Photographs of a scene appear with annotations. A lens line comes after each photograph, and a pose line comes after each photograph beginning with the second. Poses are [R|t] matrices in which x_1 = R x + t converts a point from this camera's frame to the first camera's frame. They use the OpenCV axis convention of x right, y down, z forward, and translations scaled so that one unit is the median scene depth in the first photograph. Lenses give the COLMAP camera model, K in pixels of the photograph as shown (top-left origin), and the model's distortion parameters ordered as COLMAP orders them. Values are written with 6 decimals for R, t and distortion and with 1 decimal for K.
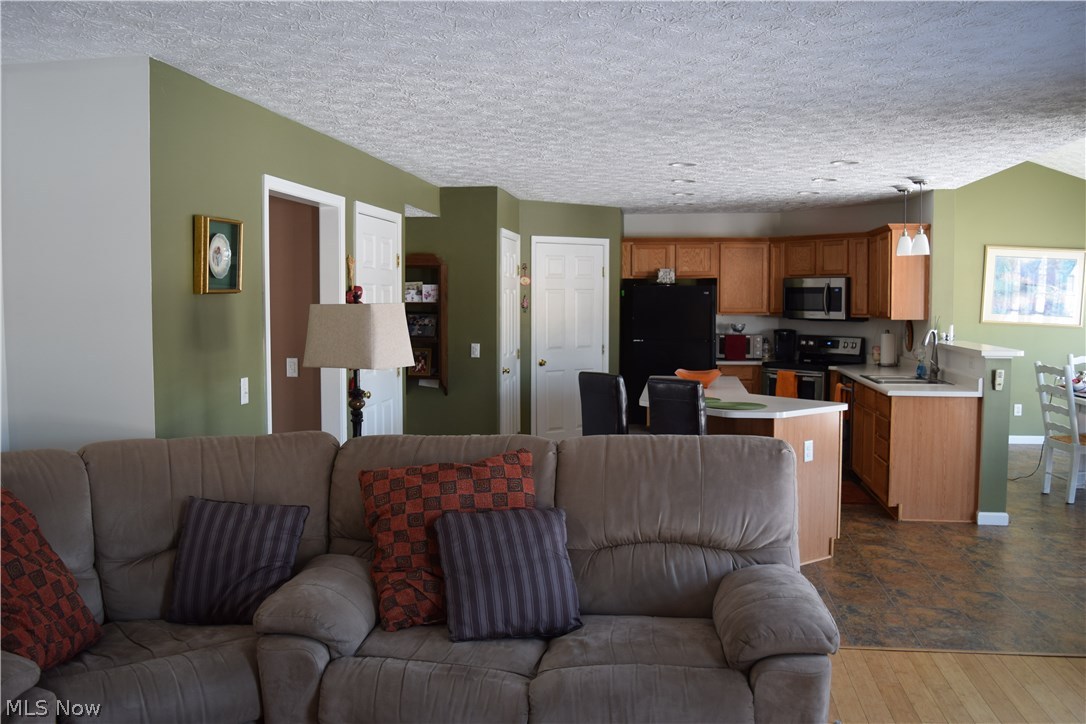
lens RADIAL K [[957.7, 0, 548.2], [0, 957.7, 361.9], [0, 0, 1]] dist [-0.051860, -0.016017]
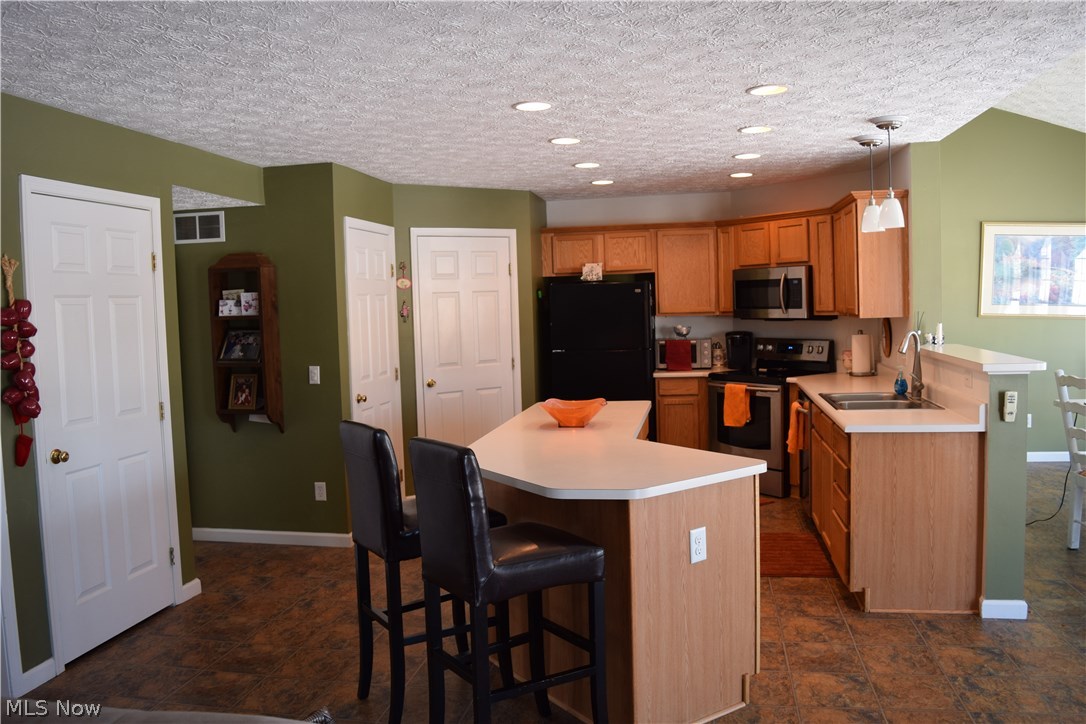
lens RADIAL K [[864.0, 0, 534.5], [0, 864.0, 360.3], [0, 0, 1]] dist [-0.081878, 0.009952]
pose [[0.998092, -0.028672, -0.054675, 0.140544], [0.028791, 0.999584, 0.001407, -0.019582], [0.054612, -0.002978, 0.998503, 0.311504]]
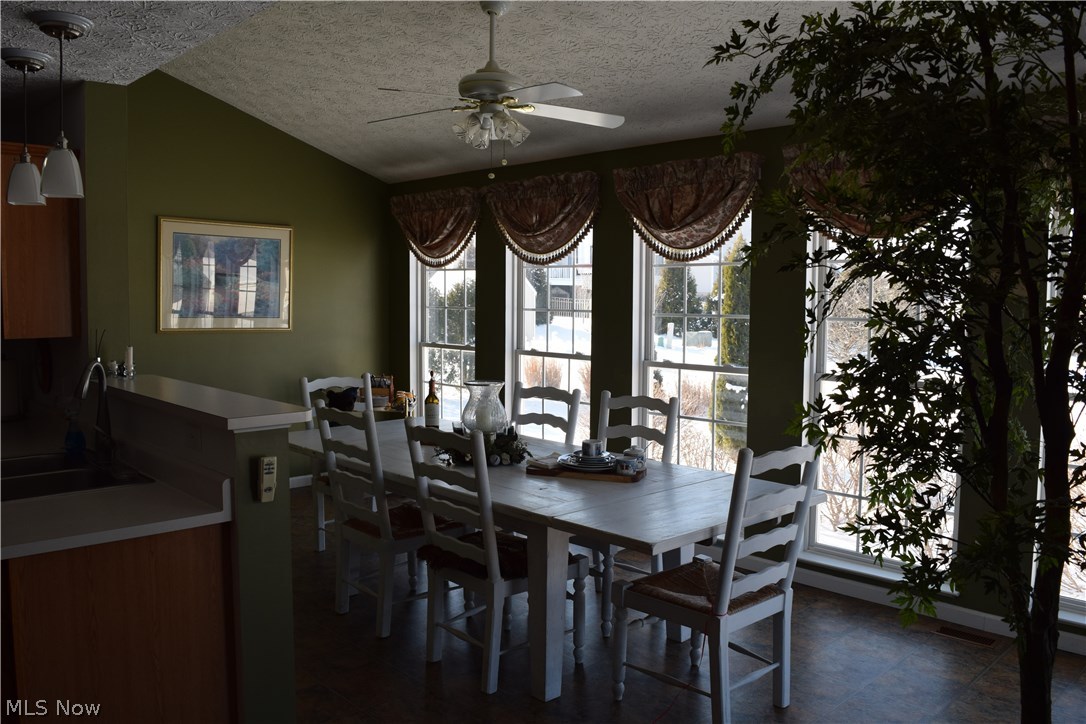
lens RADIAL K [[864.0, 0, 539.0], [0, 864.0, 361.2], [0, 0, 1]] dist [-0.081878, 0.009952]
pose [[0.624800, -0.051799, 0.779065, 0.199695], [0.043622, 0.998554, 0.031408, -0.034908], [-0.779565, 0.014360, 0.626156, 0.524439]]
